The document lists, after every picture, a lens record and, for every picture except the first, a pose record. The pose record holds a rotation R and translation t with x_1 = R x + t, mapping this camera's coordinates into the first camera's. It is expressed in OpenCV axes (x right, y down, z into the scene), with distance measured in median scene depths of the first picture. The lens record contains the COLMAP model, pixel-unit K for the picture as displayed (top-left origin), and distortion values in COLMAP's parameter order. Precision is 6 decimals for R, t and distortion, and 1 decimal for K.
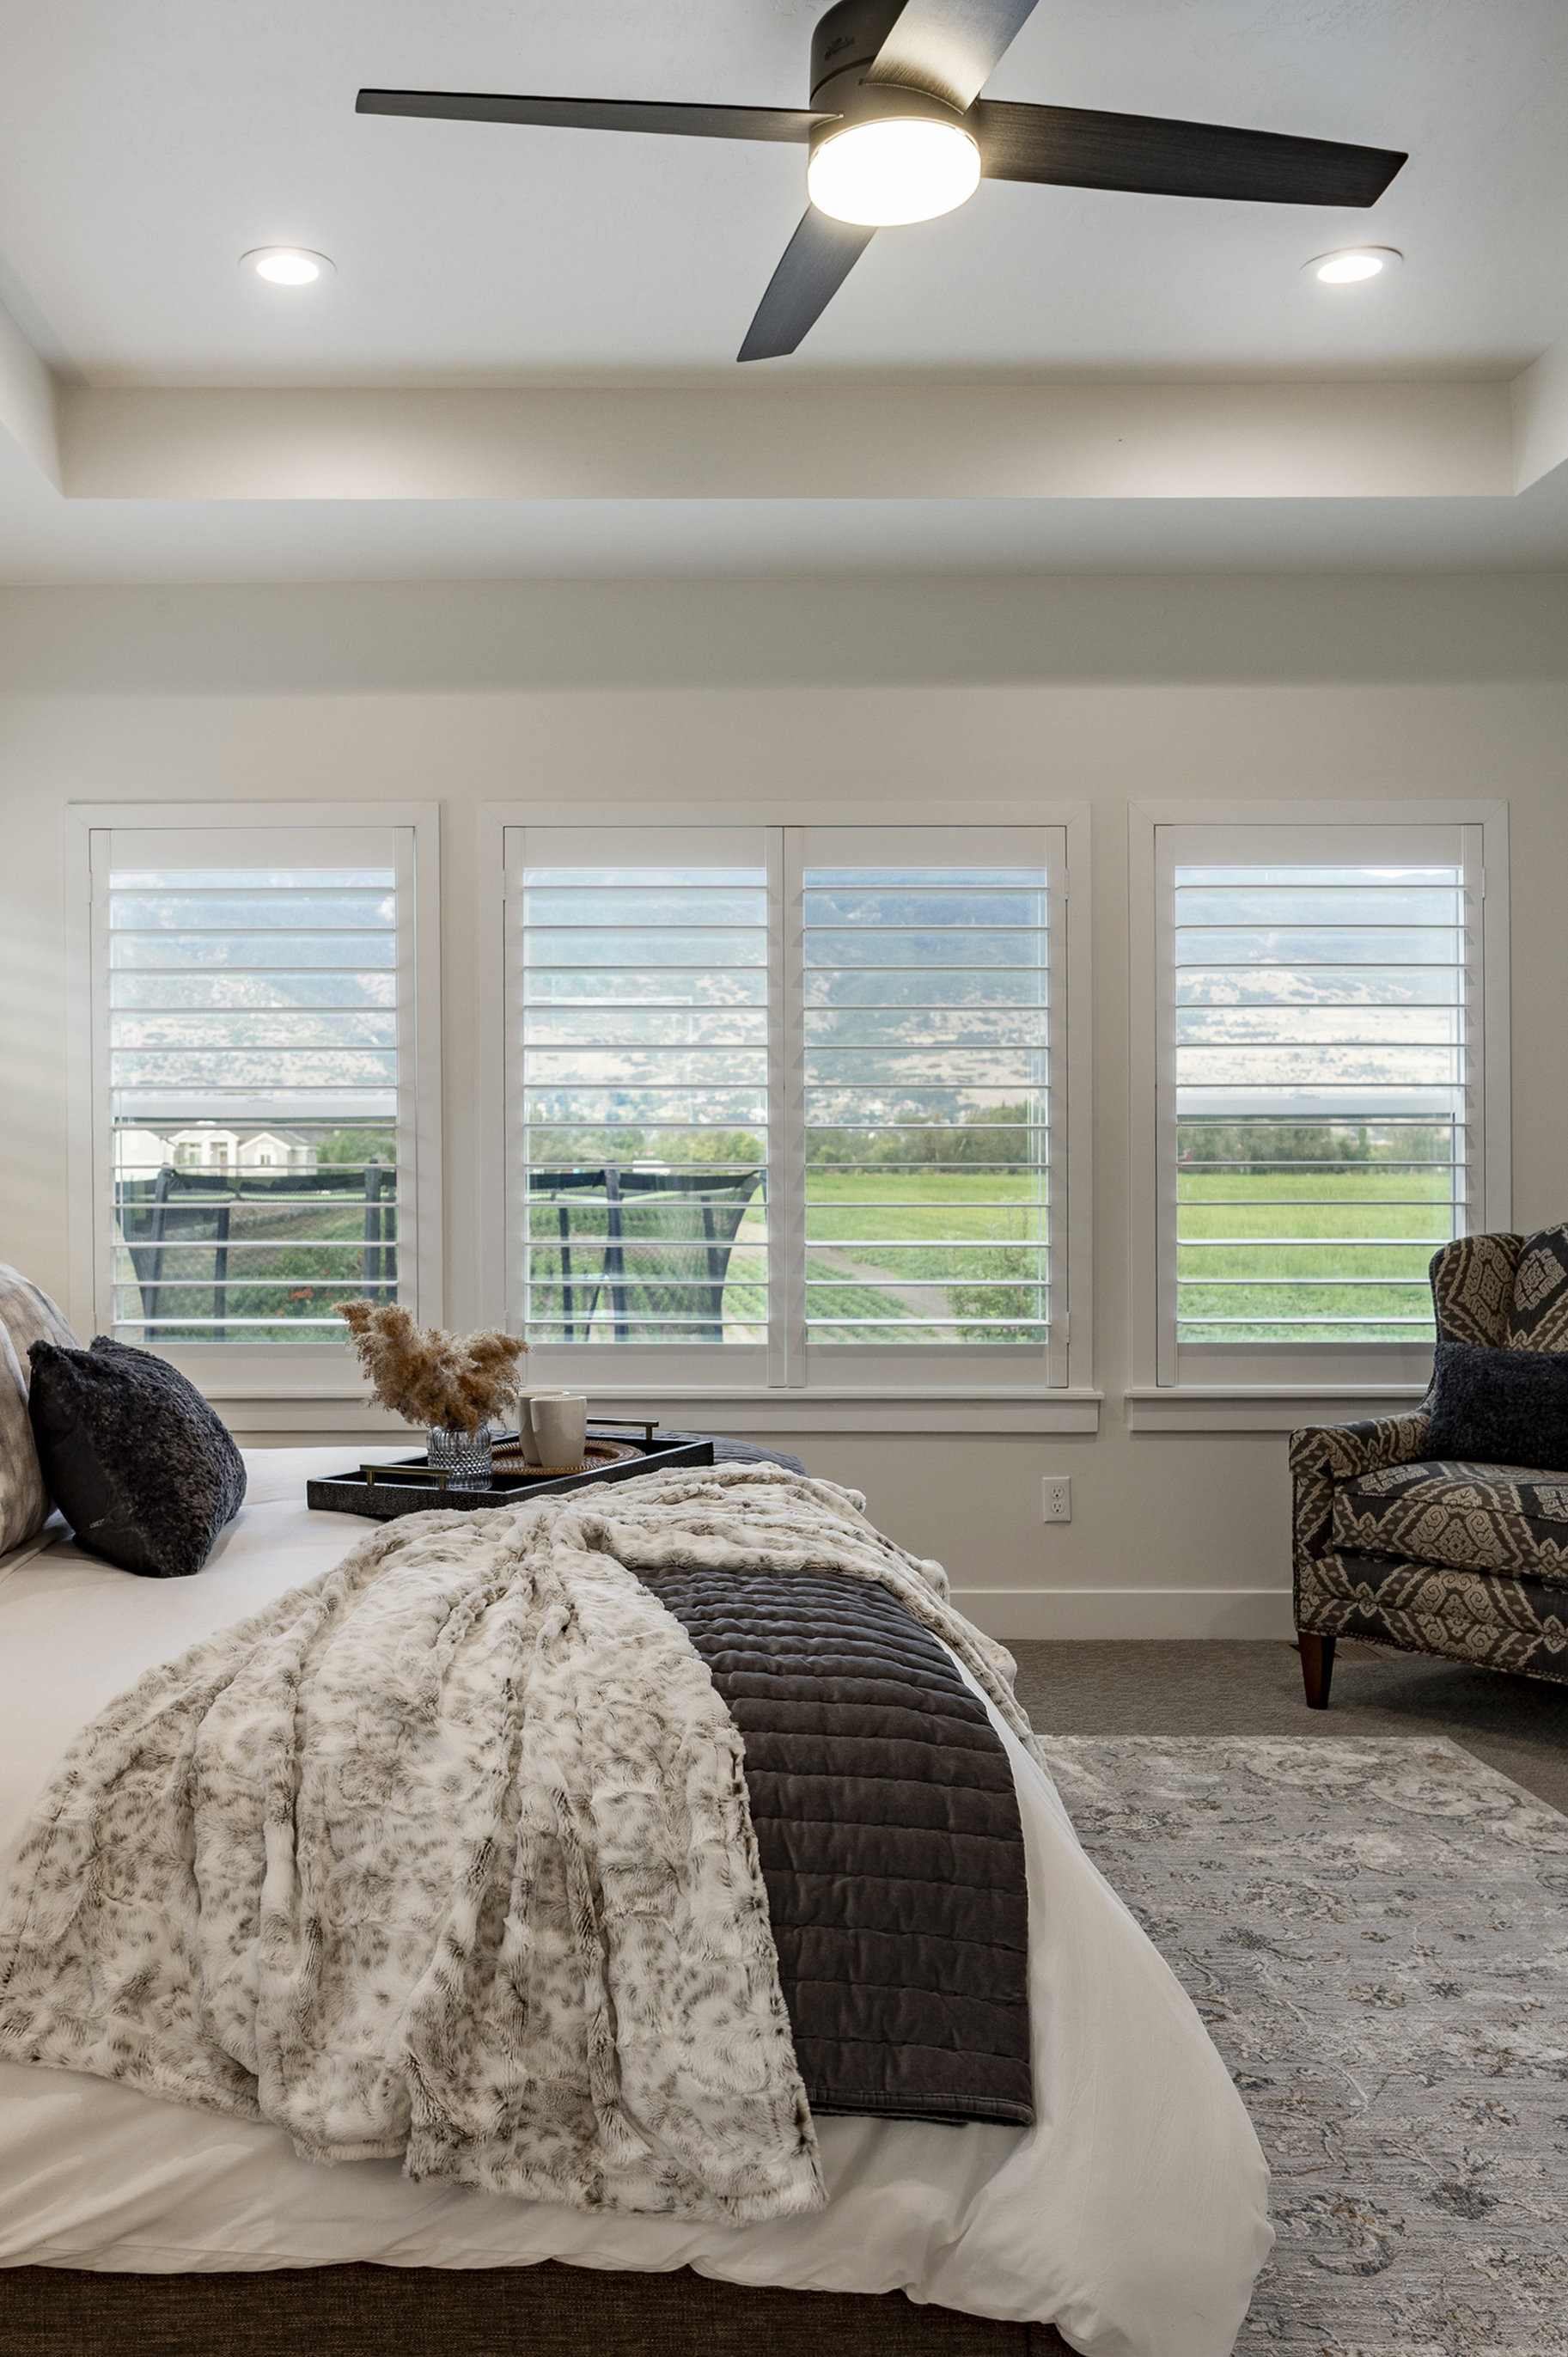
lens RADIAL K [[1866.5, 0, 781.6], [0, 1866.5, 1177.6], [0, 0, 1]] dist [-0.001476, 0.010228]
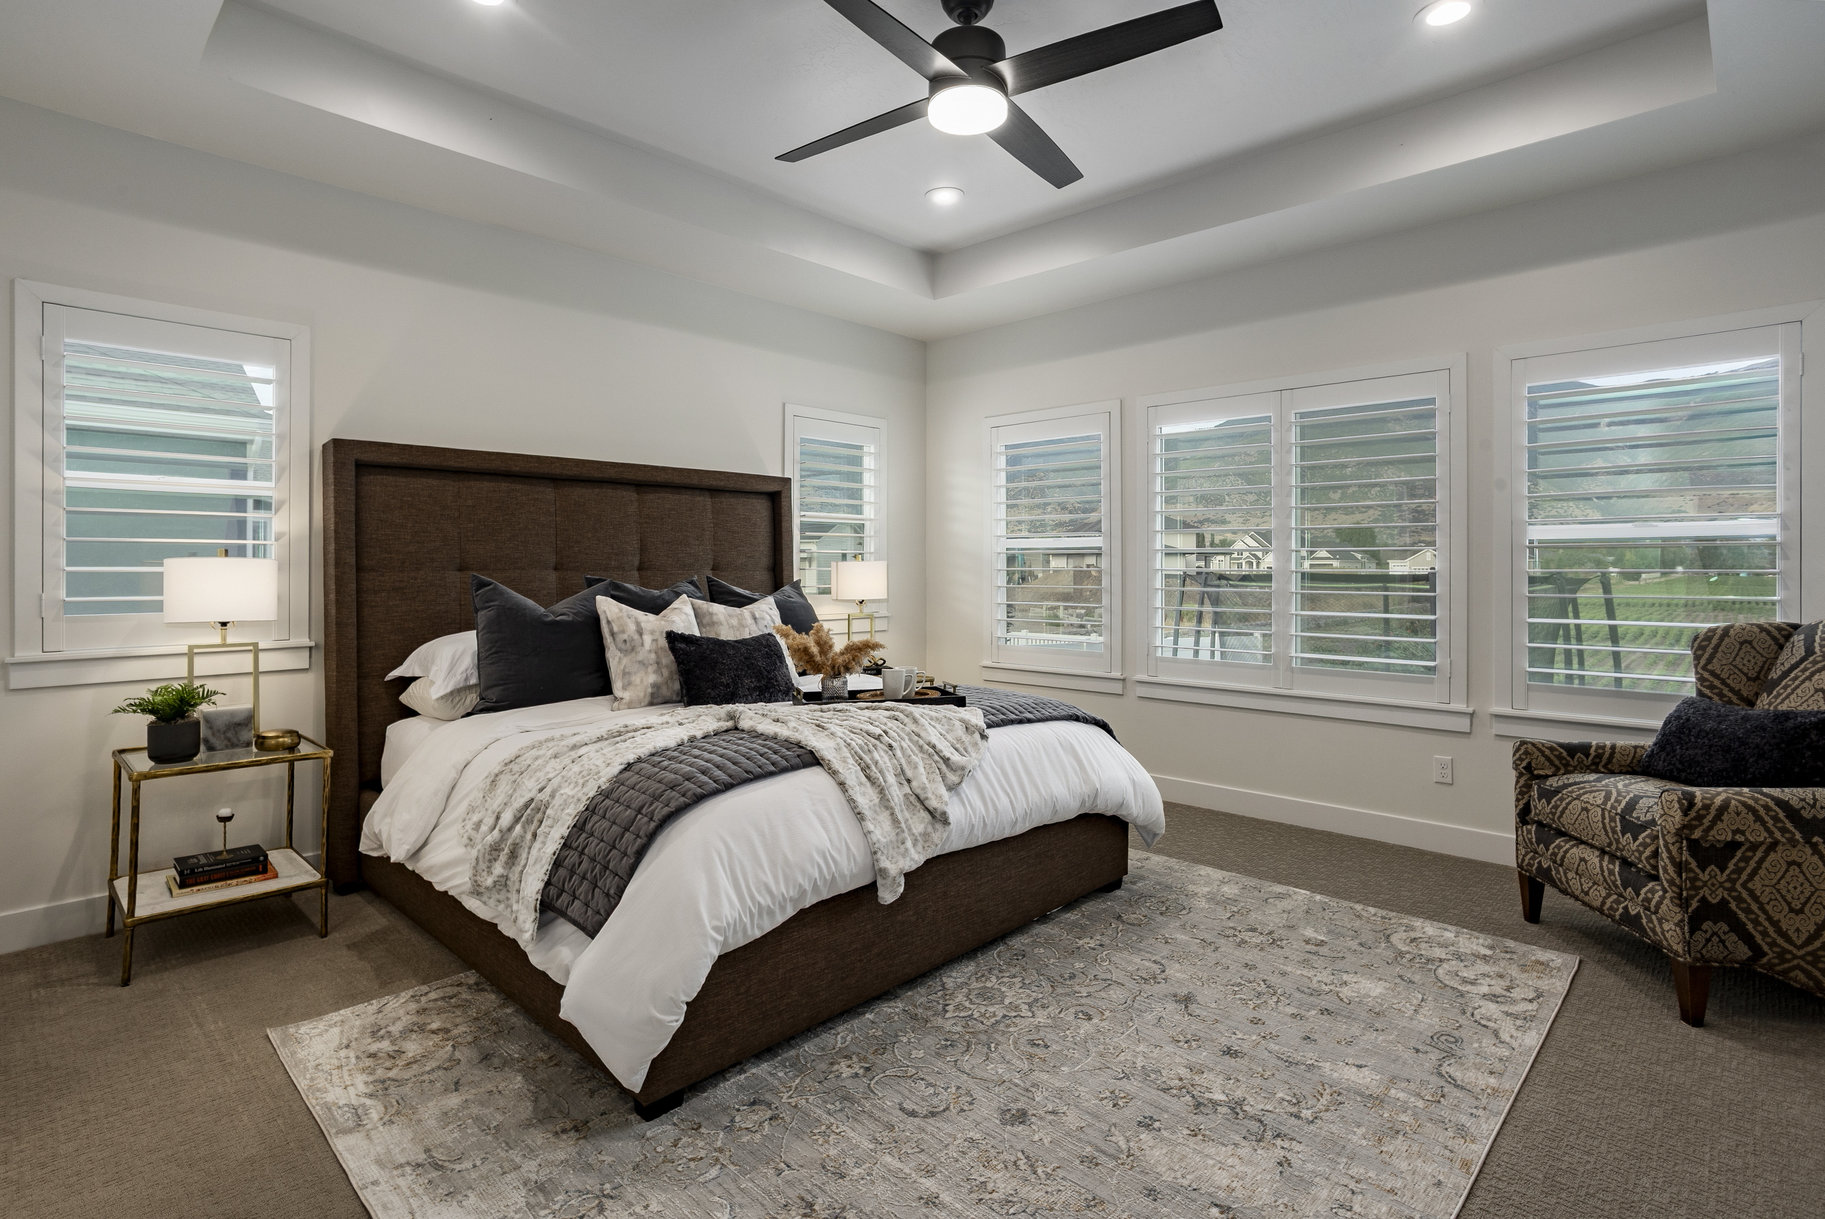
lens RADIAL K [[877.8, 0, 904.4], [0, 877.8, 563.5], [0, 0, 1]] dist [-0.013603, 0.008791]
pose [[0.752790, 0.000645, -0.658260, 0.406772], [-0.007731, 0.999939, -0.007861, -0.004577], [0.658215, 0.011006, 0.752749, 0.116692]]
